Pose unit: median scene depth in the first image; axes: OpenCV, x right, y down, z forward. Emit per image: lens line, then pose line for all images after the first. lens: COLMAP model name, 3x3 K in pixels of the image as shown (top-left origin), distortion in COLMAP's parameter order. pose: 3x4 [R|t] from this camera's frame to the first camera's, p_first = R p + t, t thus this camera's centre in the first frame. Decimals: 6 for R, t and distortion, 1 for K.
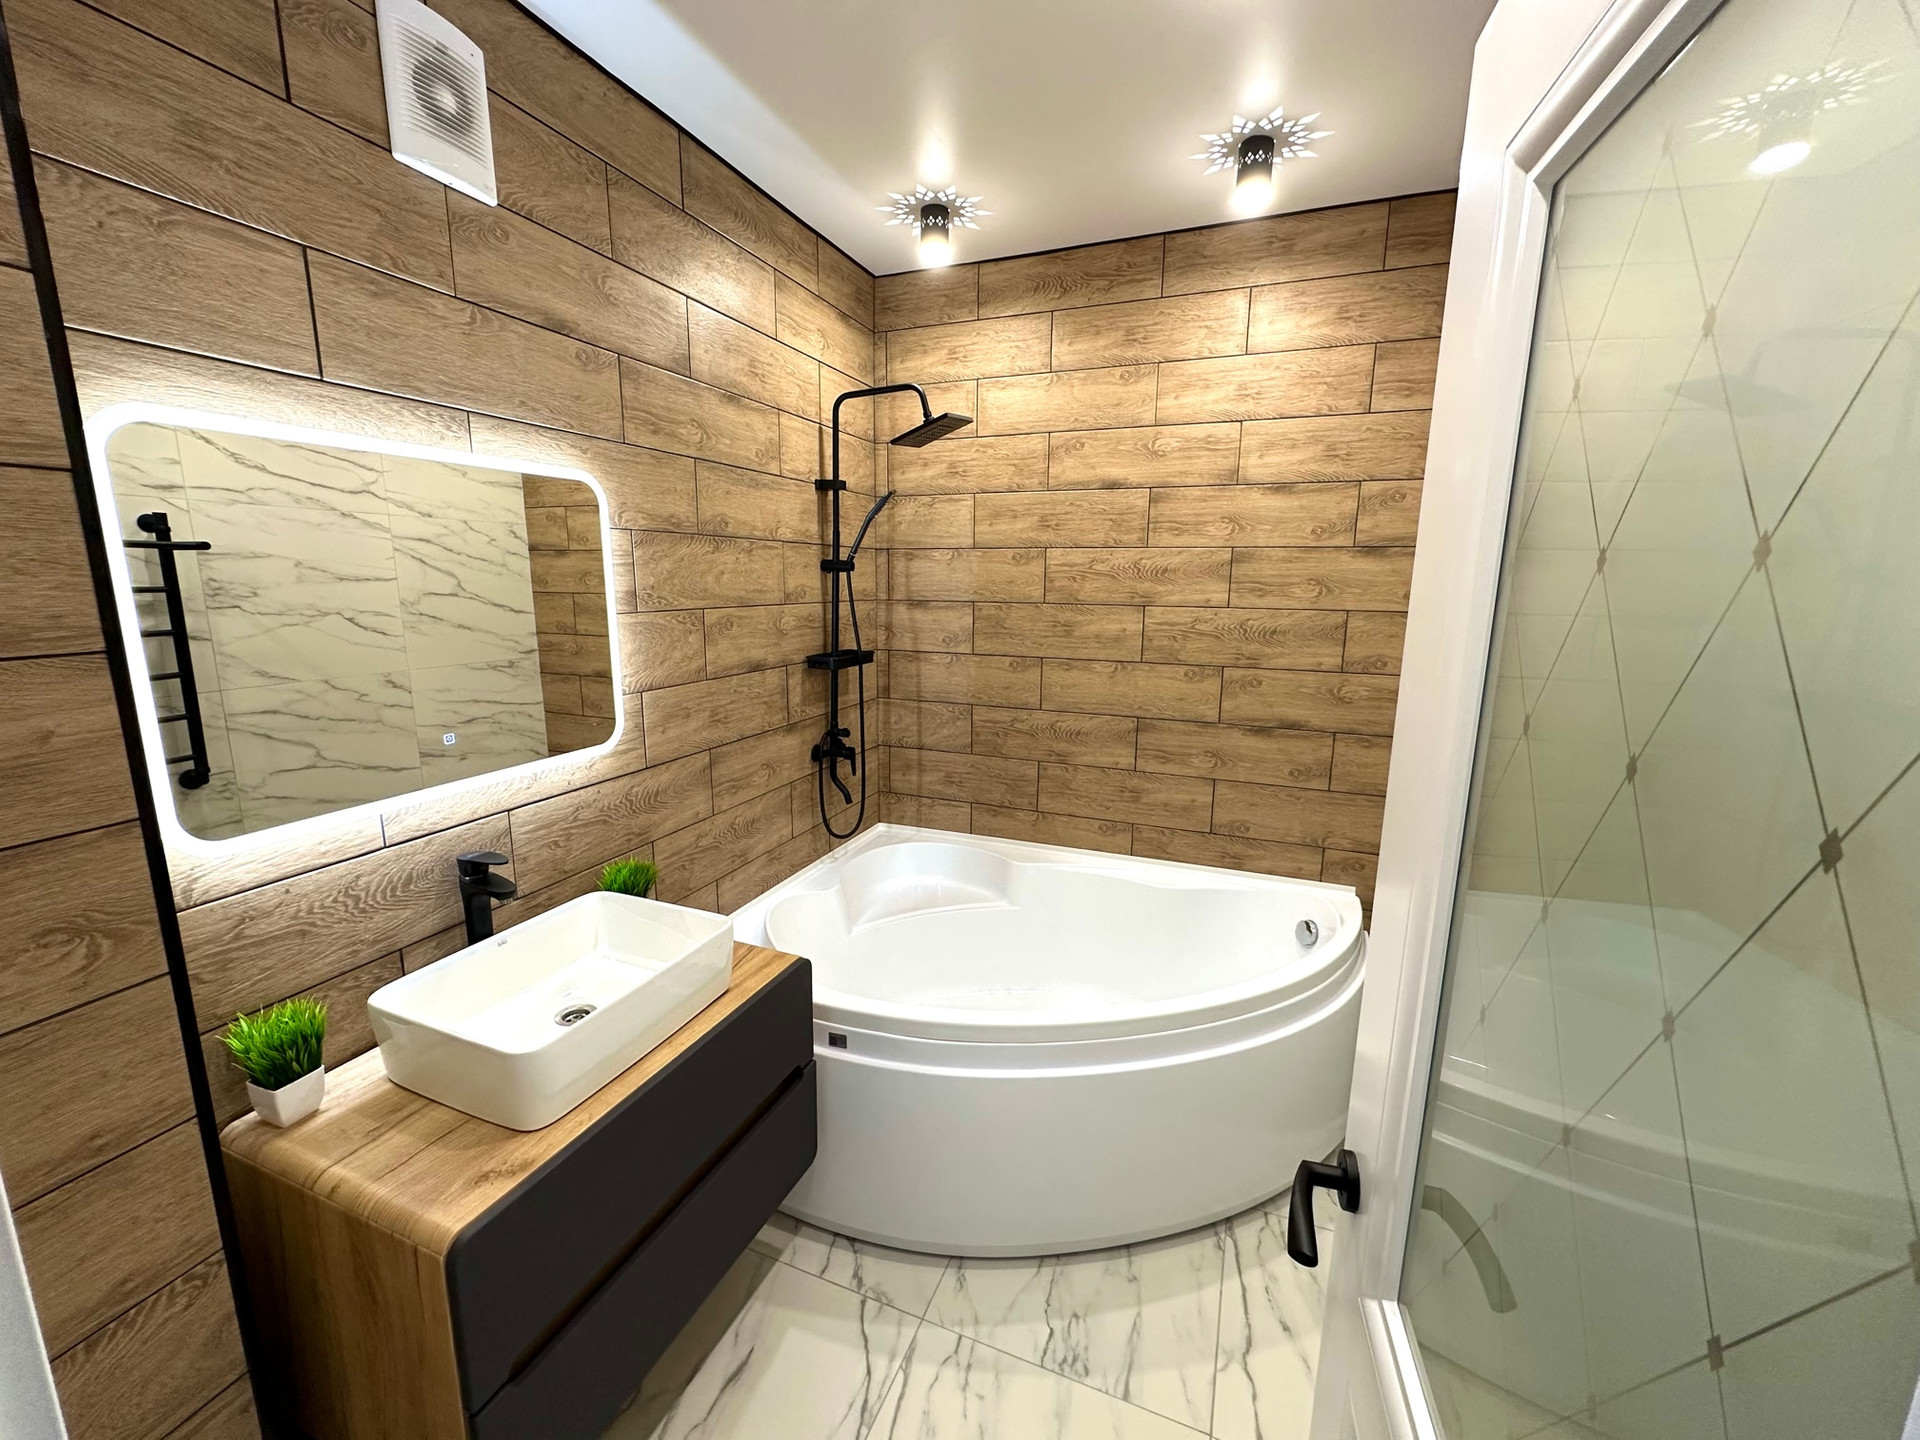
lens RADIAL K [[766.7, 0, 957.3], [0, 766.7, 718.4], [0, 0, 1]] dist [-0.002443, 0.000138]
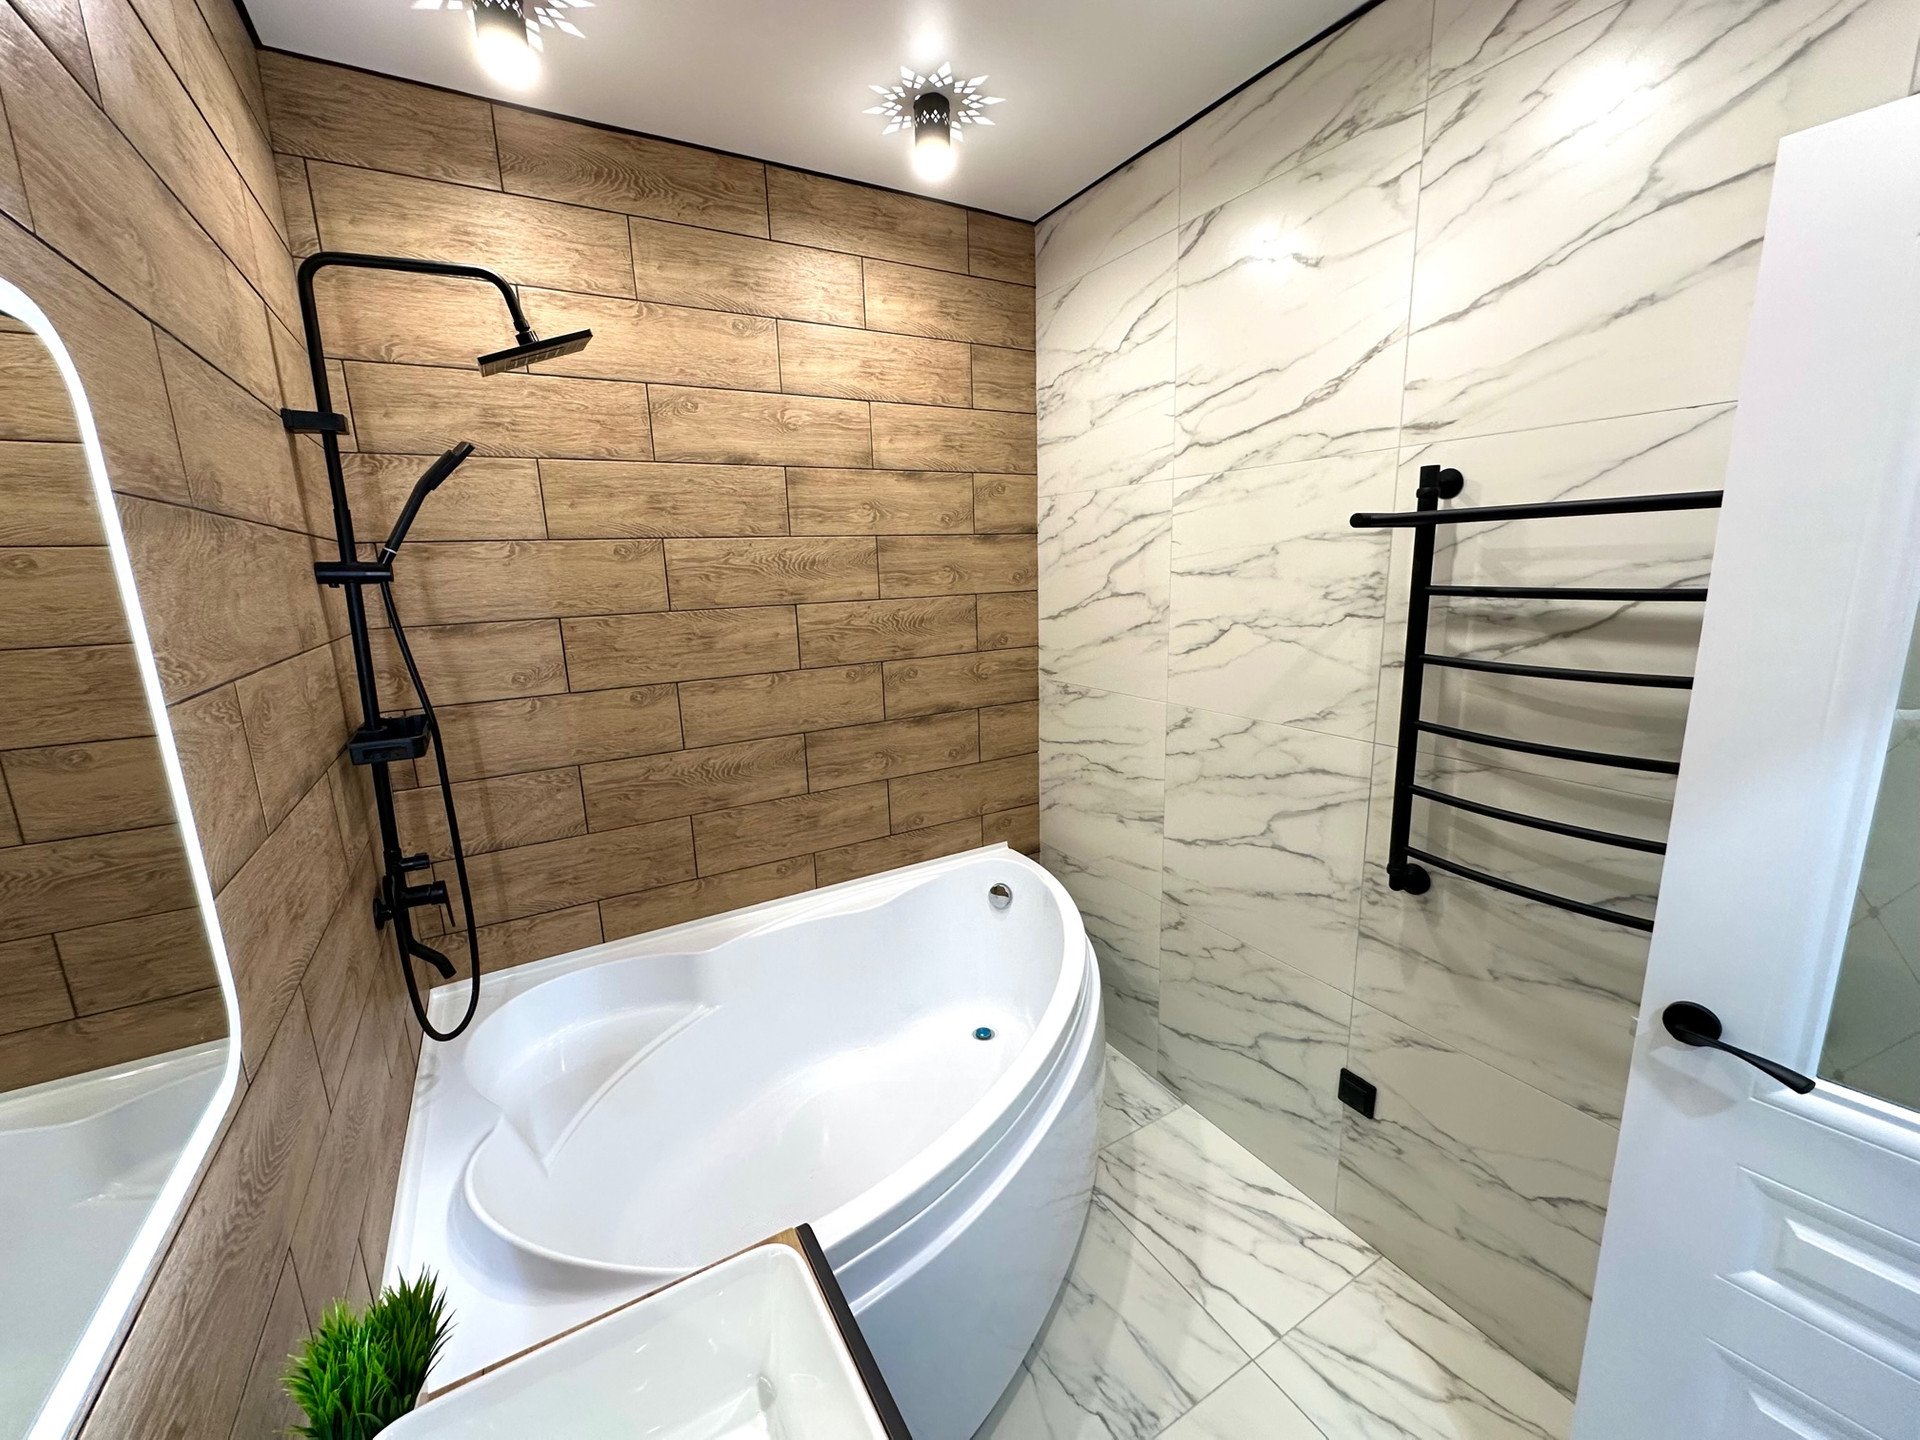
lens RADIAL K [[766.7, 0, 957.3], [0, 766.7, 718.4], [0, 0, 1]] dist [-0.002443, 0.000138]
pose [[0.610528, -0.188138, 0.769324, -0.334495], [0.181046, 0.978808, 0.095692, -0.071164], [-0.771024, 0.080861, 0.631651, 0.327398]]
